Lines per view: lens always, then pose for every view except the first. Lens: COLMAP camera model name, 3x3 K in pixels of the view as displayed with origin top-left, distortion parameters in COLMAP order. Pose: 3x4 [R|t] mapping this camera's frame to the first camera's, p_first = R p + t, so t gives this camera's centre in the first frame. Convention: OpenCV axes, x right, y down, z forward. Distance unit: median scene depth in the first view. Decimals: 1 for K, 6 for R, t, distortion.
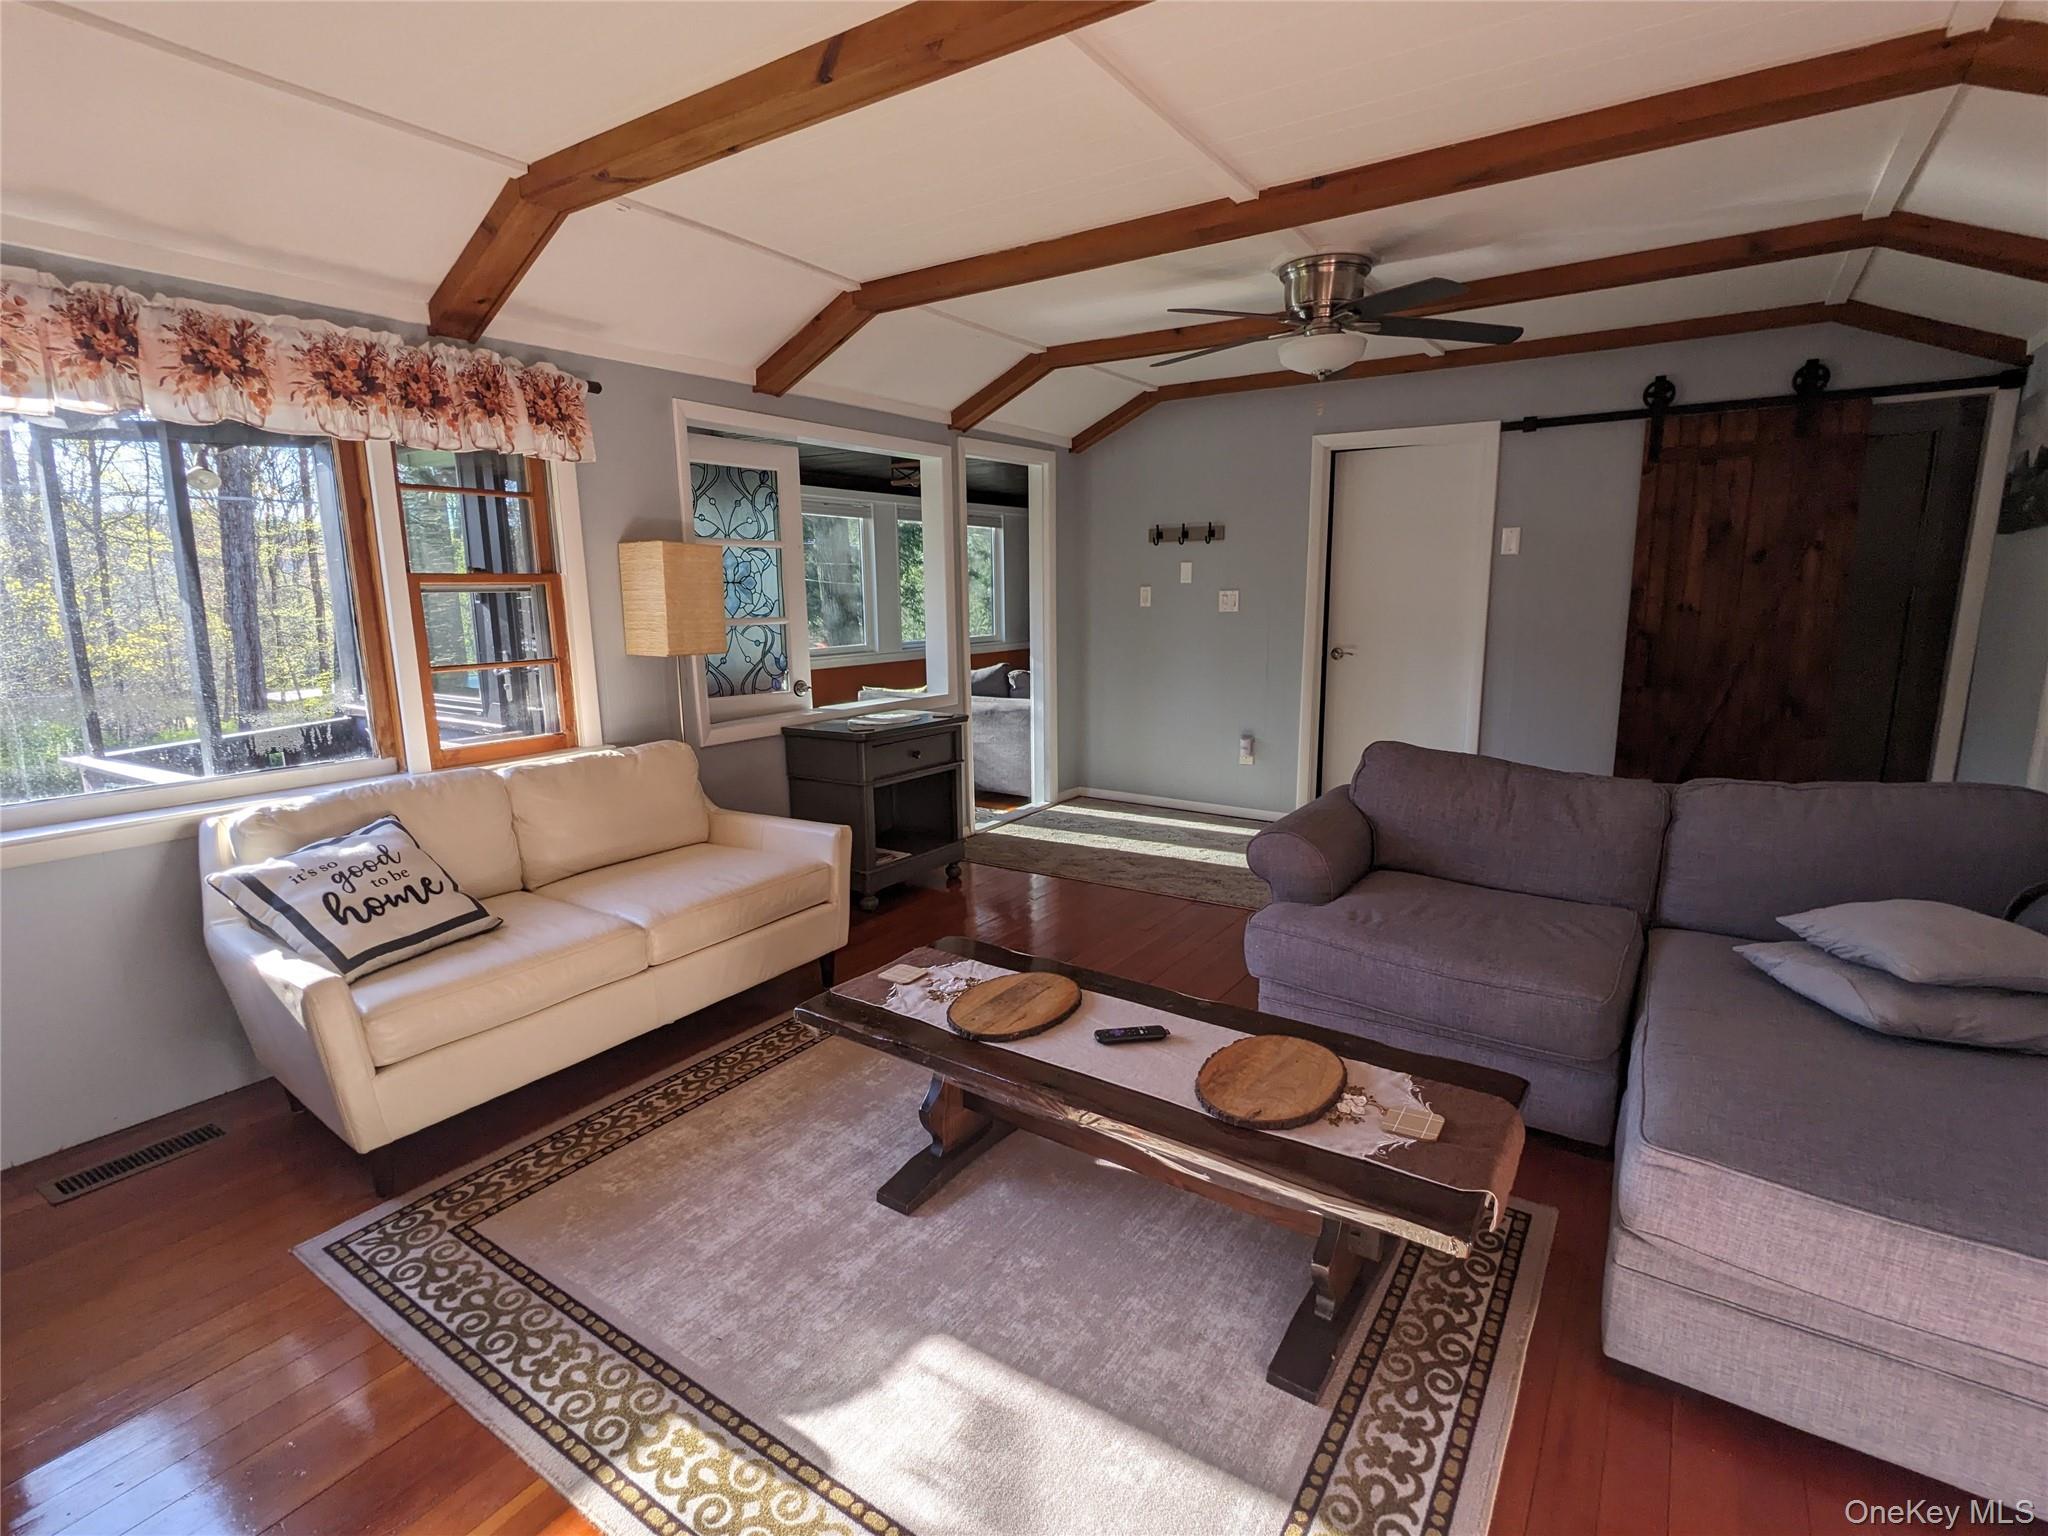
lens RADIAL K [[995.0, 0, 1034.0], [0, 995.0, 771.1], [0, 0, 1]] dist [0.001141, -0.000232]
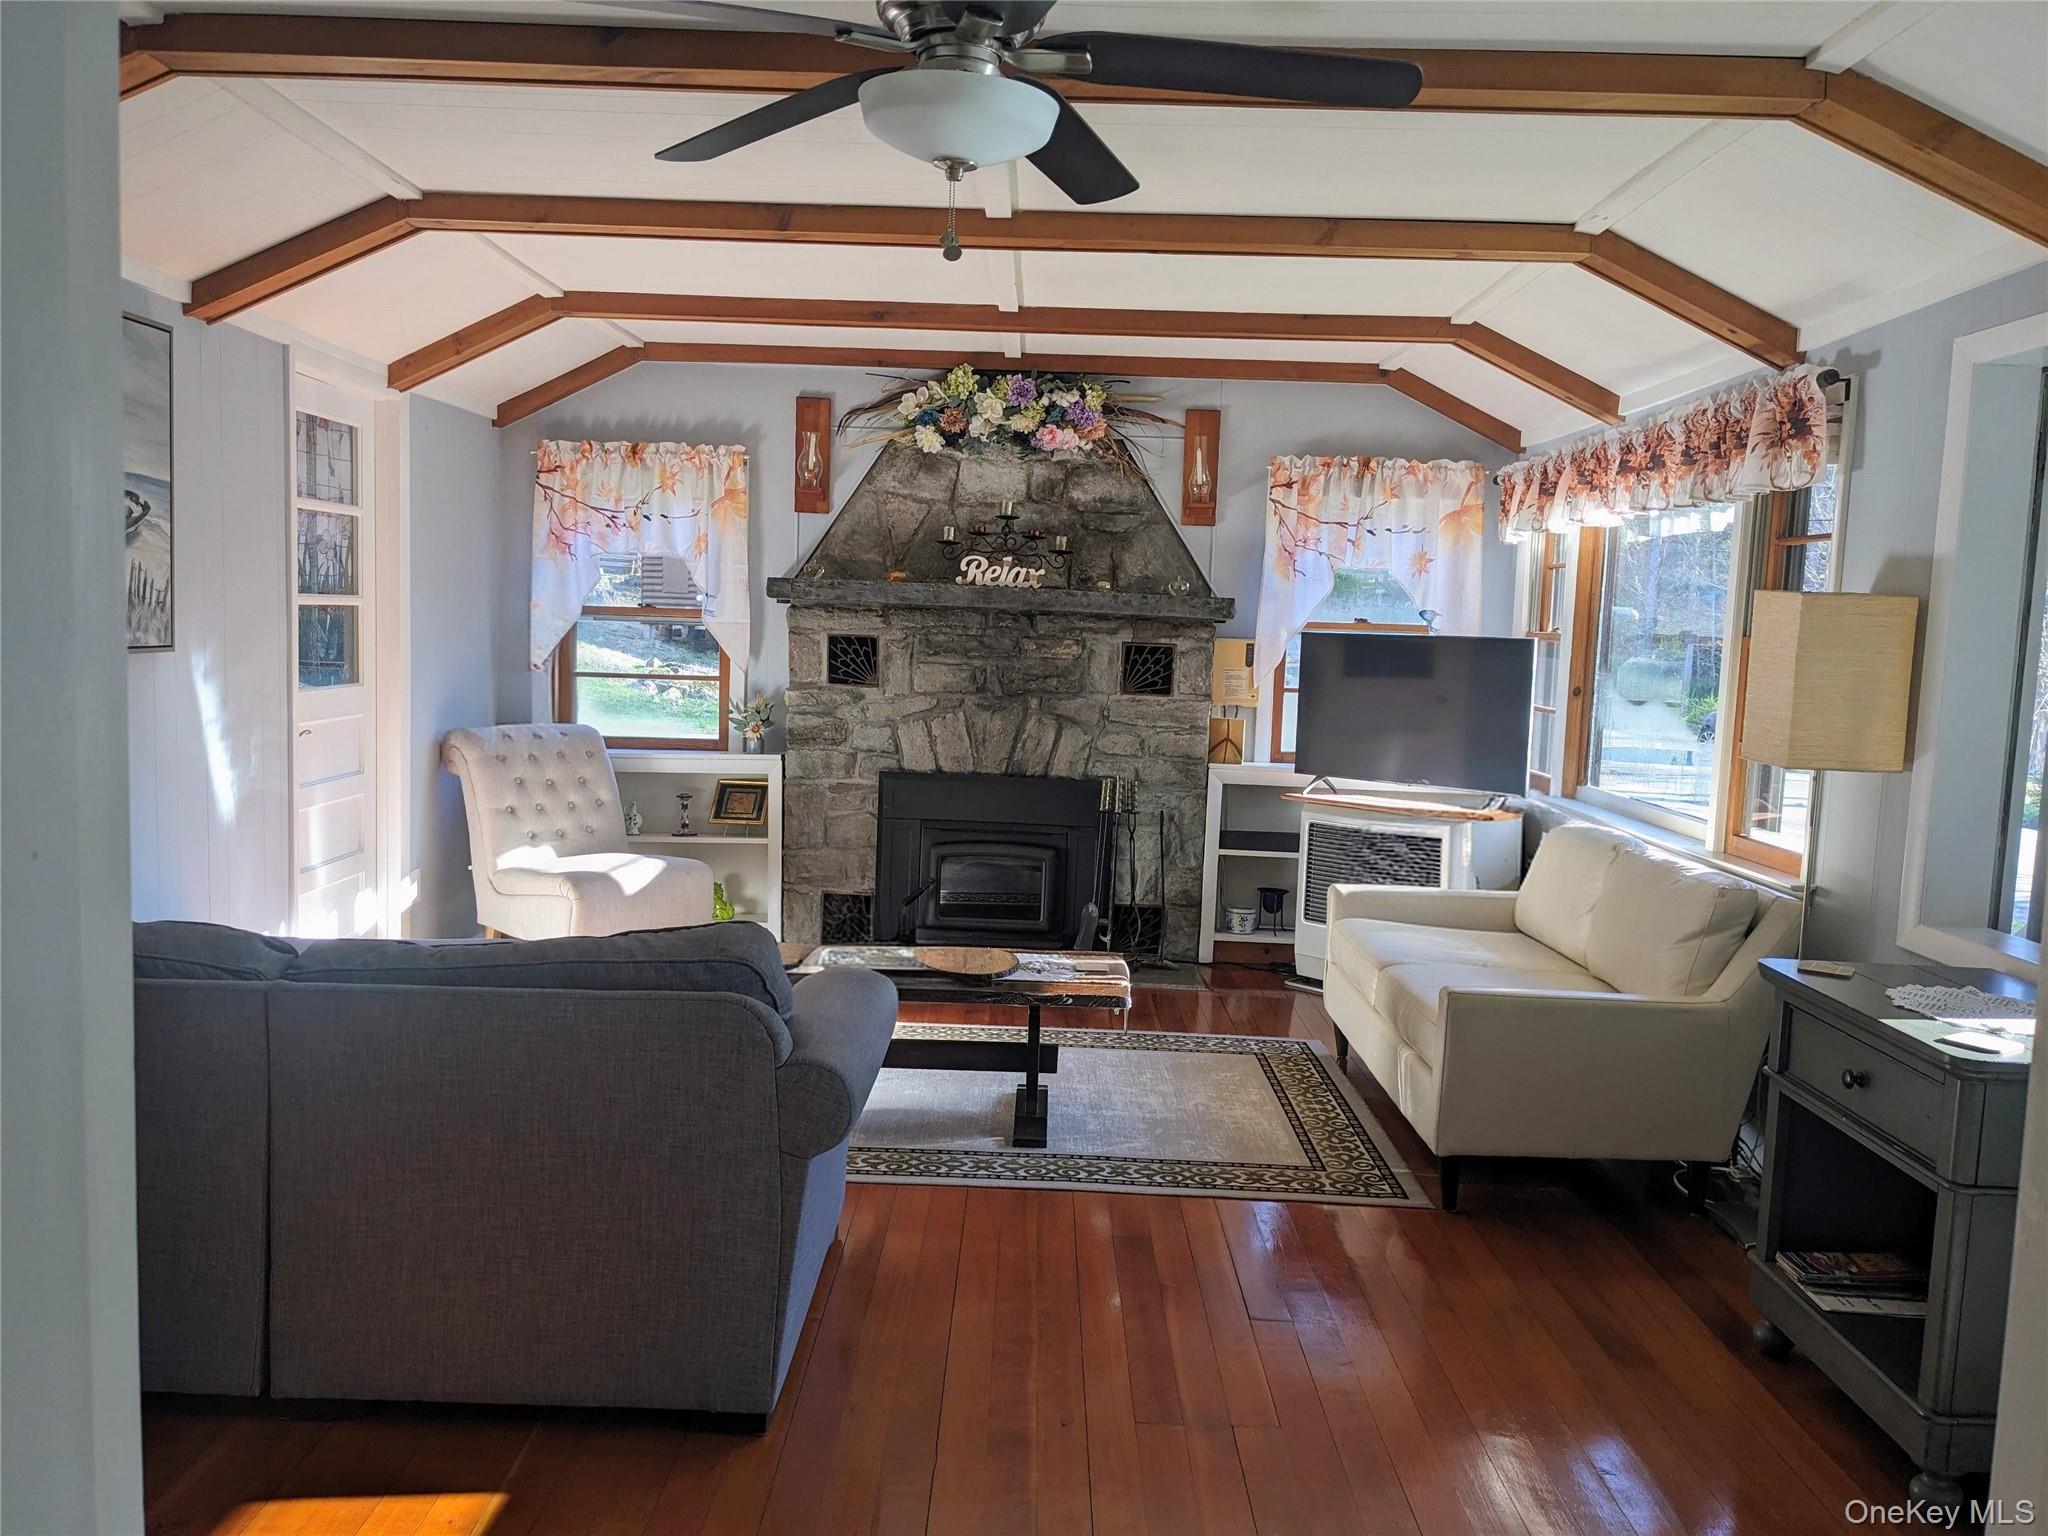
lens RADIAL K [[1595.5, 0, 1031.2], [0, 1595.5, 779.5], [0, 0, 1]] dist [0.007562, -0.051797]
pose [[-0.837521, 0.033786, -0.545359, 0.893374], [-0.126768, 0.958839, 0.254083, -0.449786], [0.531496, 0.281934, -0.798765, 2.278136]]
